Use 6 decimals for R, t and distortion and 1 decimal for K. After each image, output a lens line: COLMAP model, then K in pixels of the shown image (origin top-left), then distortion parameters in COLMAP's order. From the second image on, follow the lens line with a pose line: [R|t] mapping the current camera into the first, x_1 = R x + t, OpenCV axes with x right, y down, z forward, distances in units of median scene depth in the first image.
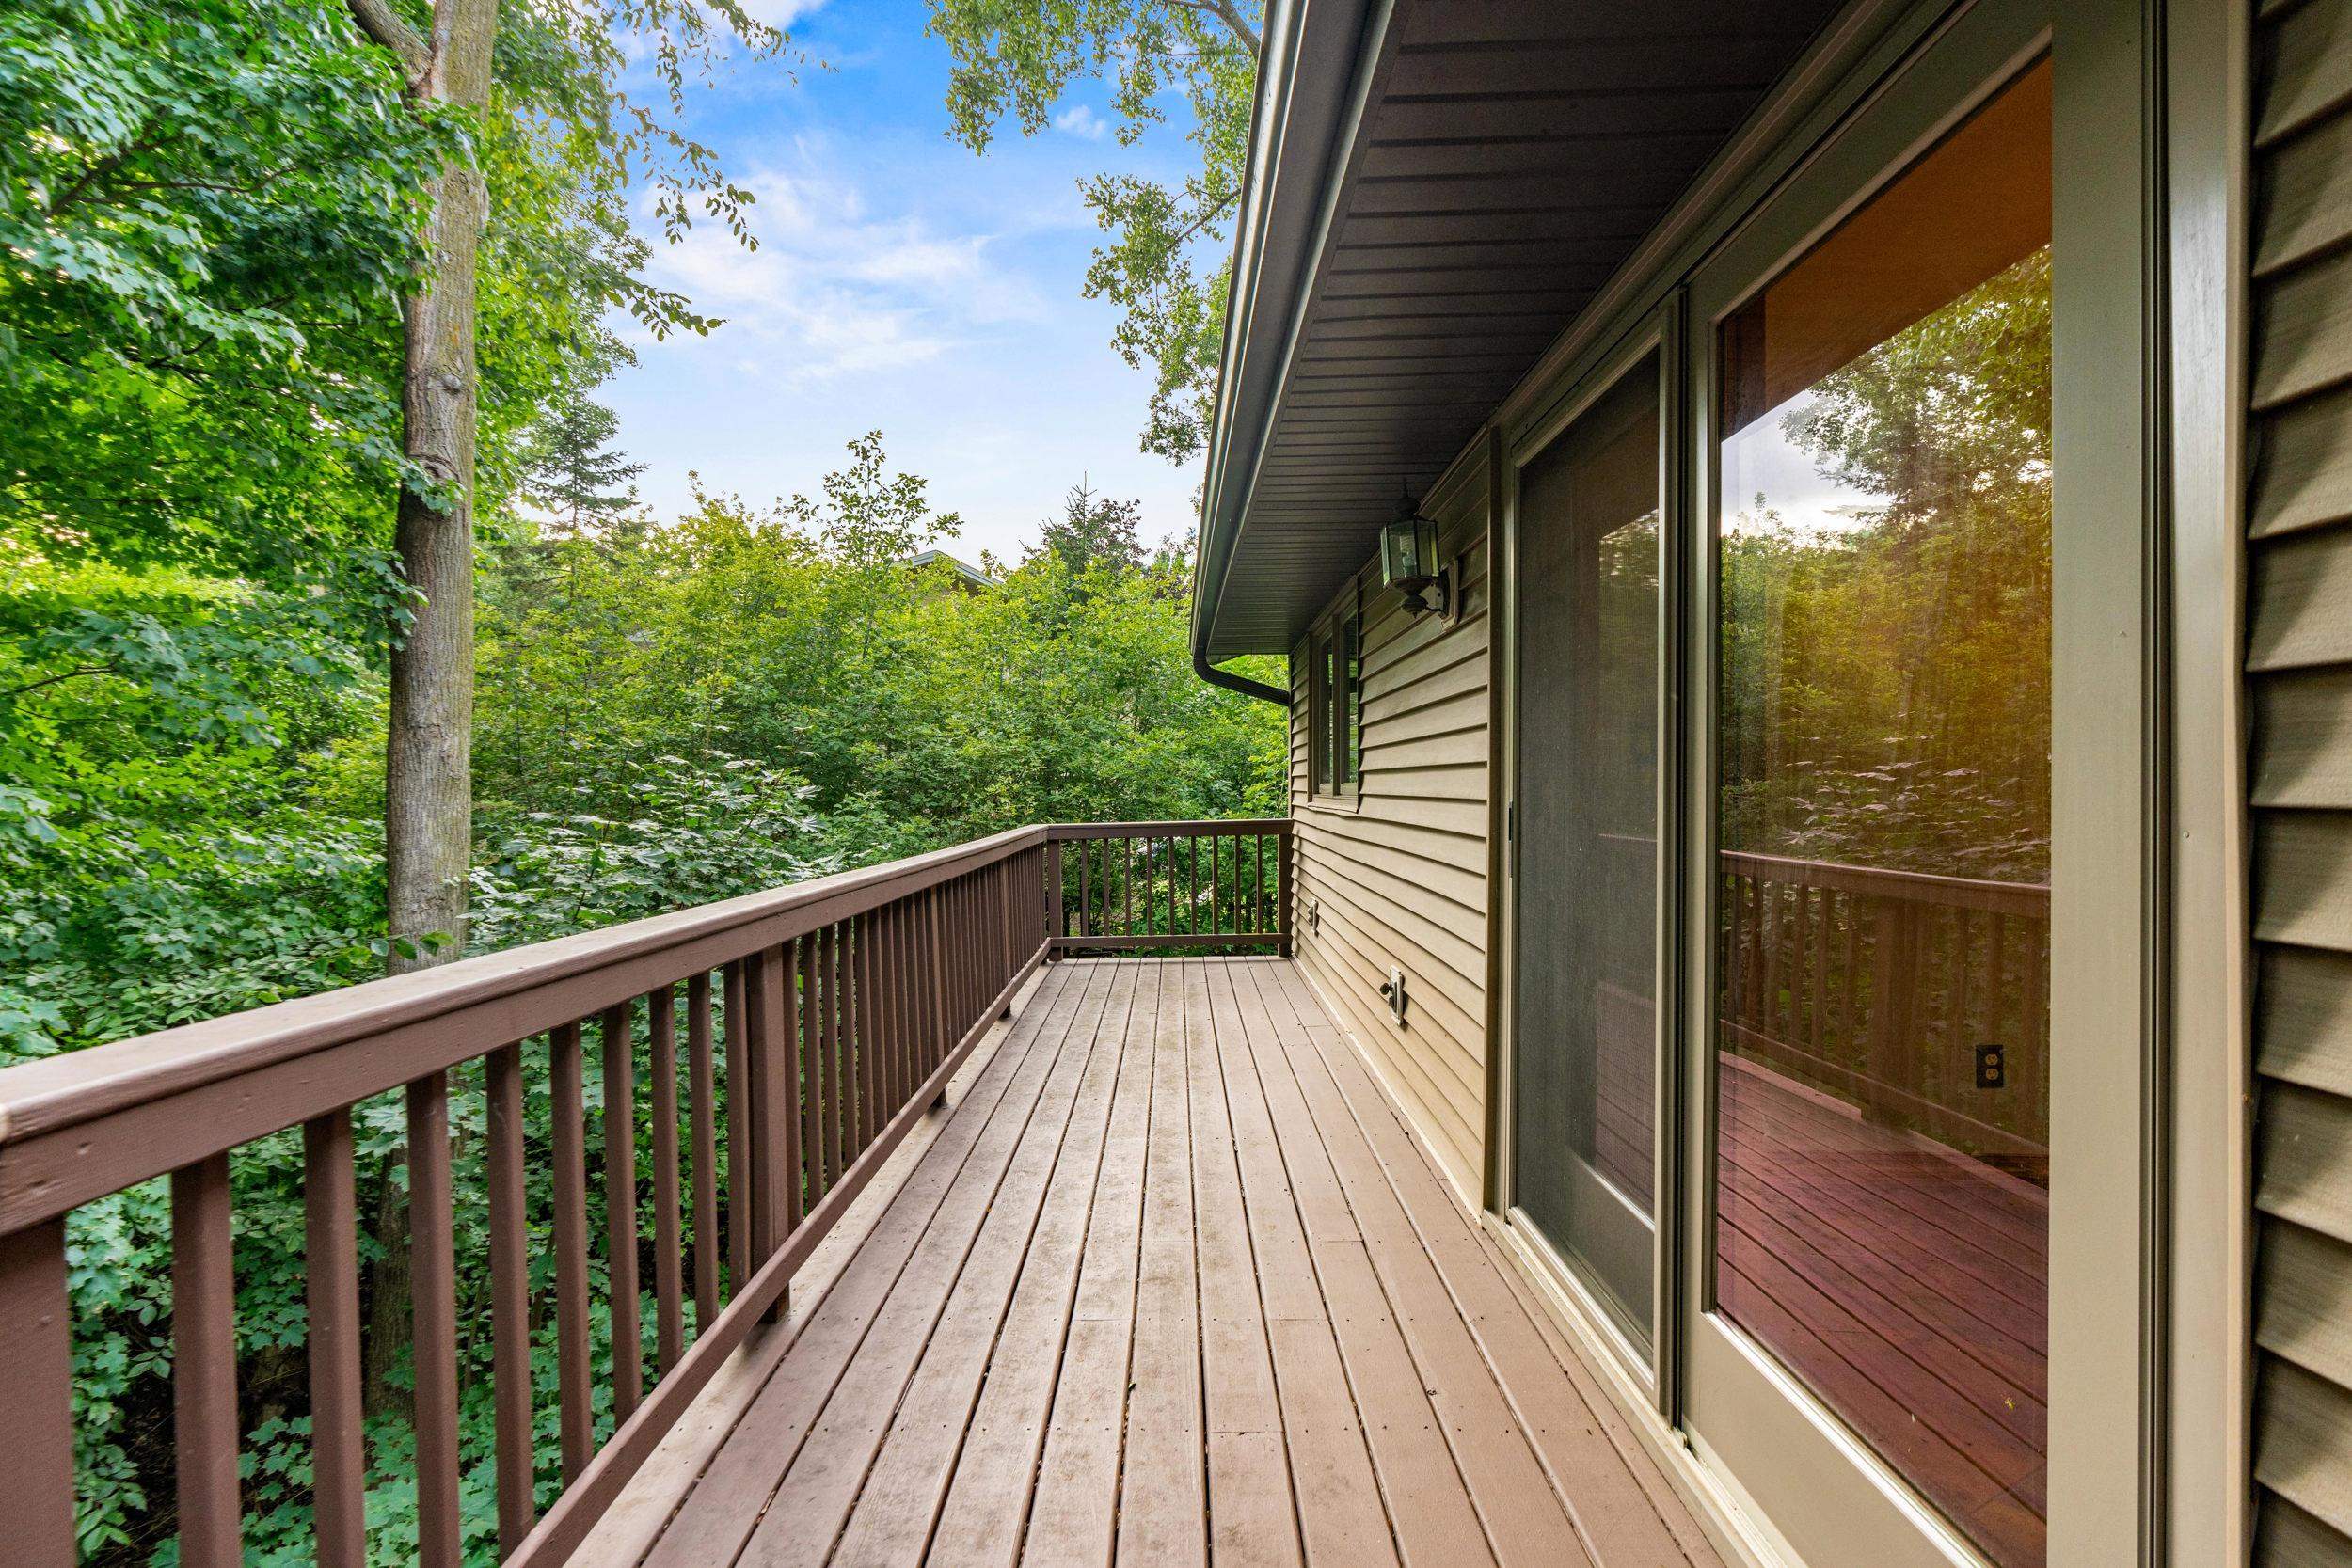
lens RADIAL K [[1069.1, 0, 1179.7], [0, 1069.1, 785.6], [0, 0, 1]] dist [-0.007124, 0.000818]
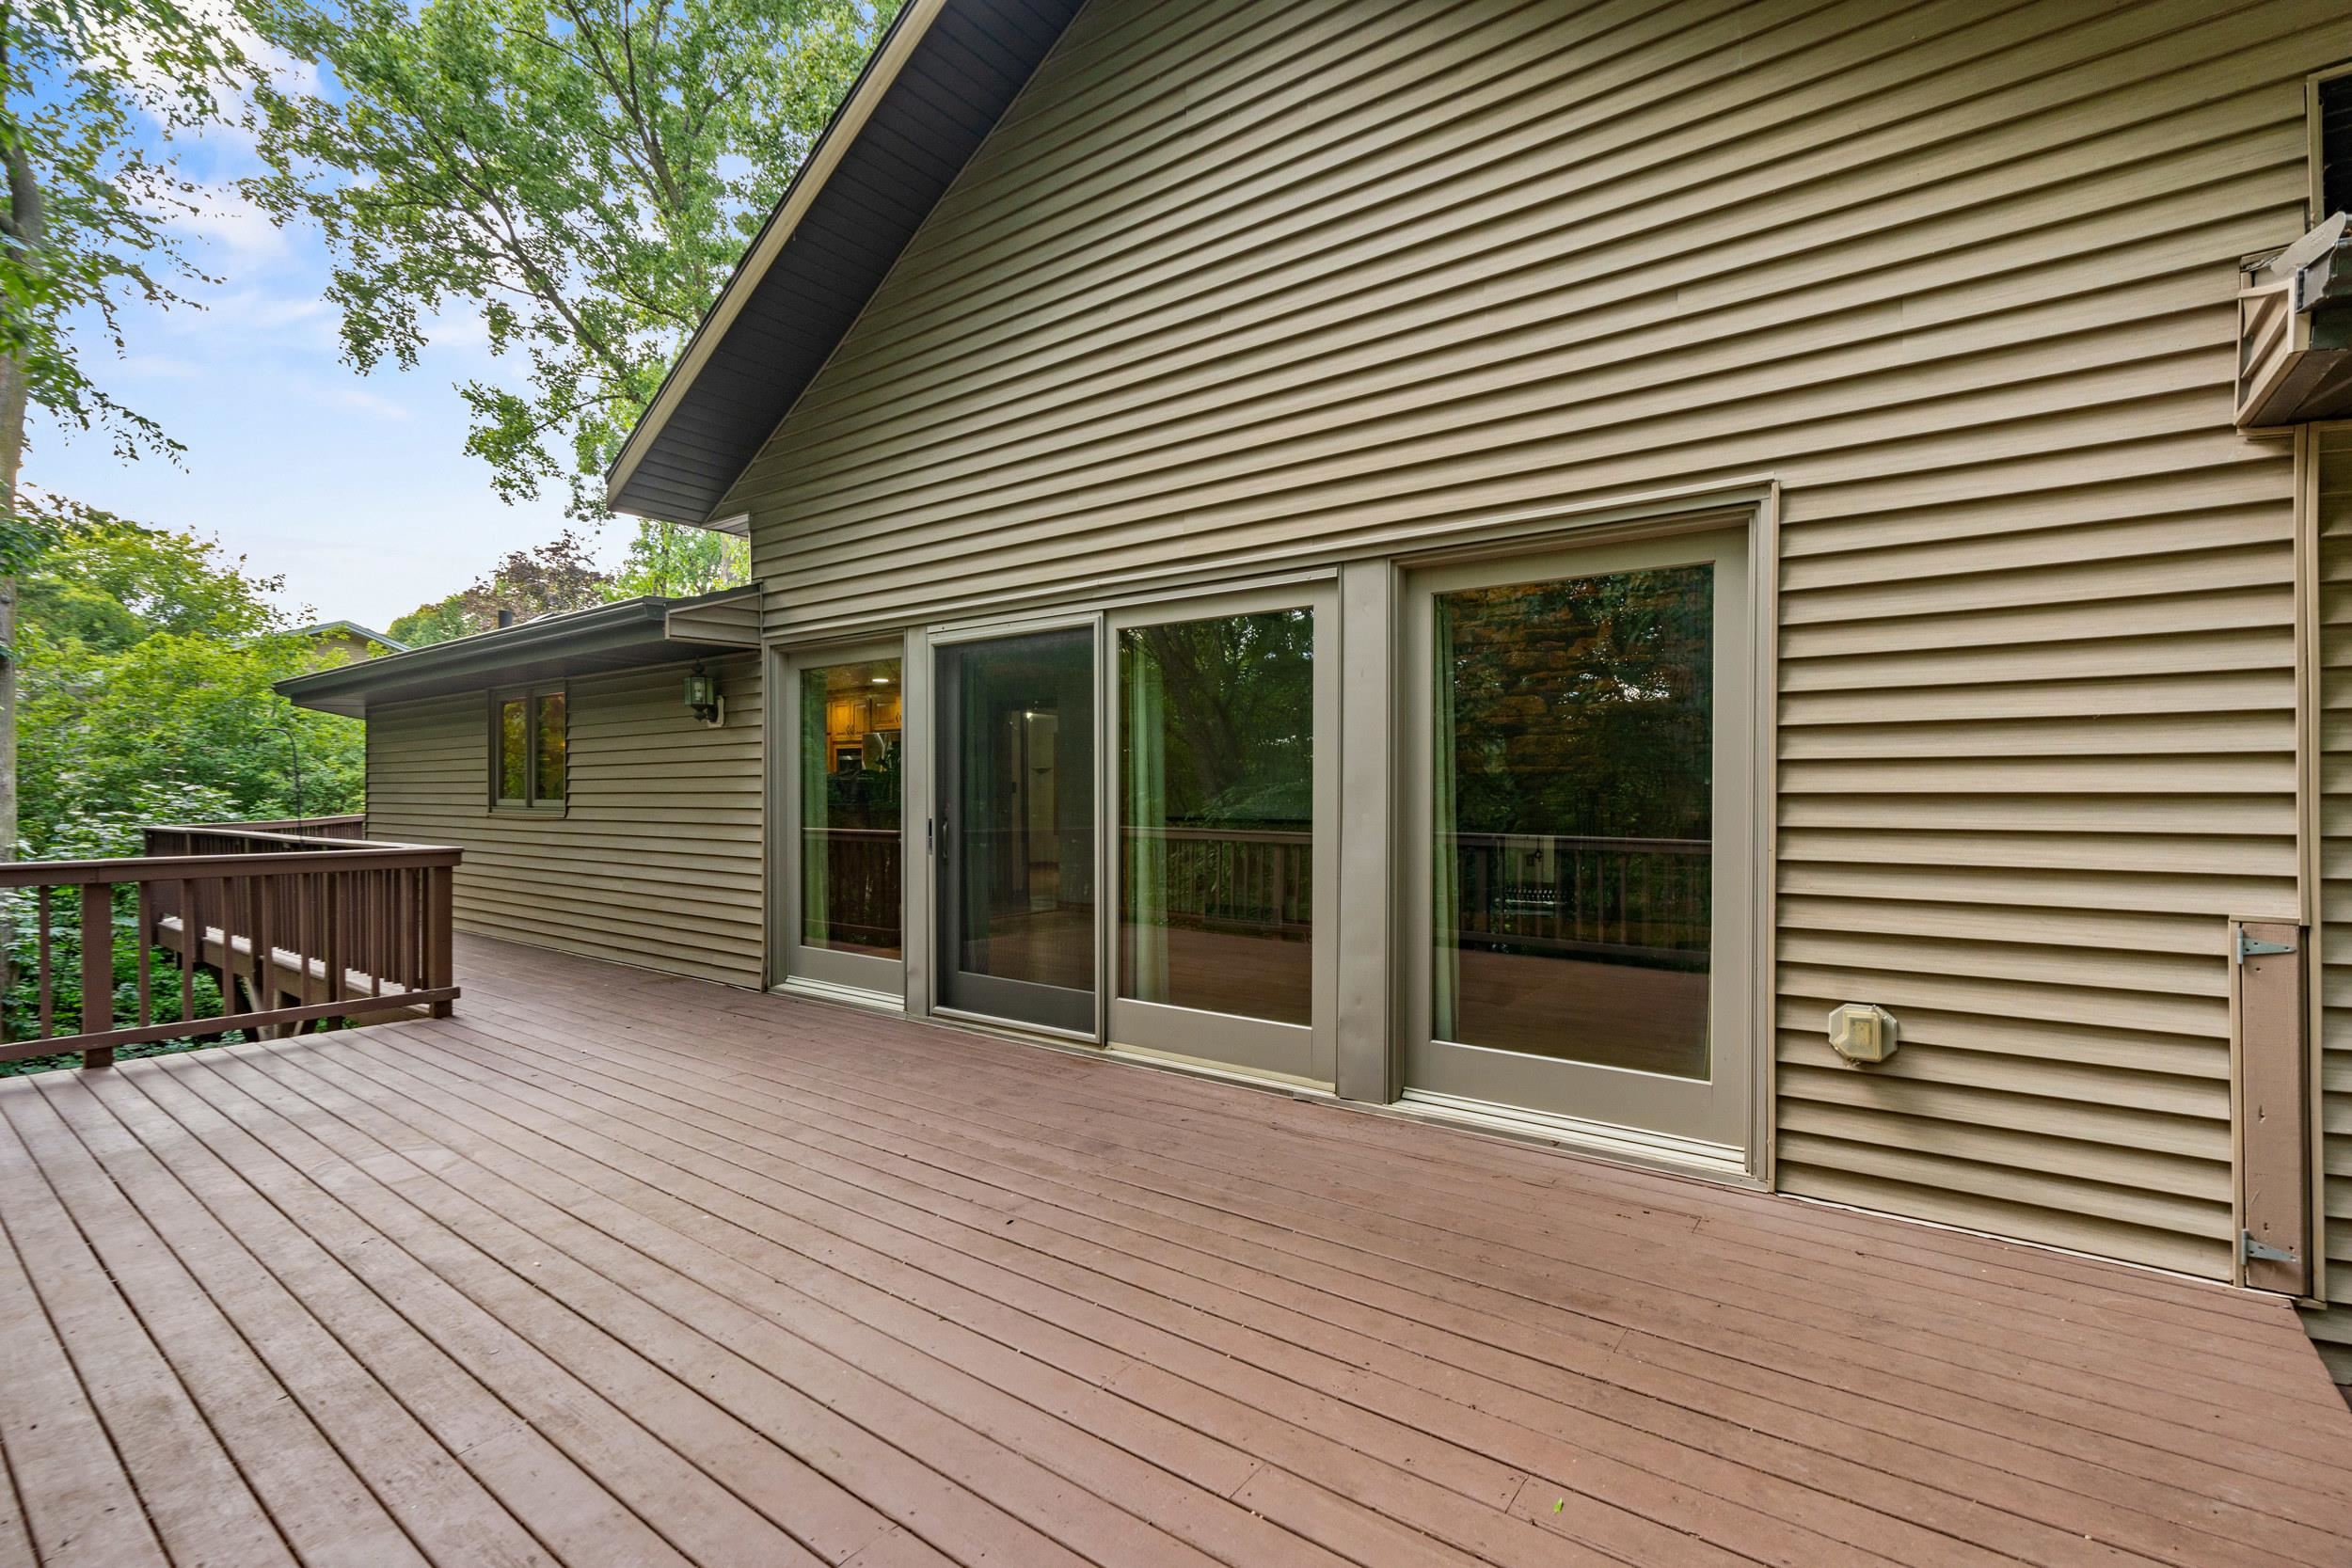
lens RADIAL K [[1069.1, 0, 1169.8], [0, 1069.1, 800.8], [0, 0, 1]] dist [-0.007124, 0.000818]
pose [[0.921384, -0.005532, 0.388614, 0.265900], [0.002729, 0.999966, 0.007764, -0.001774], [-0.388644, -0.006093, 0.921368, -0.815658]]
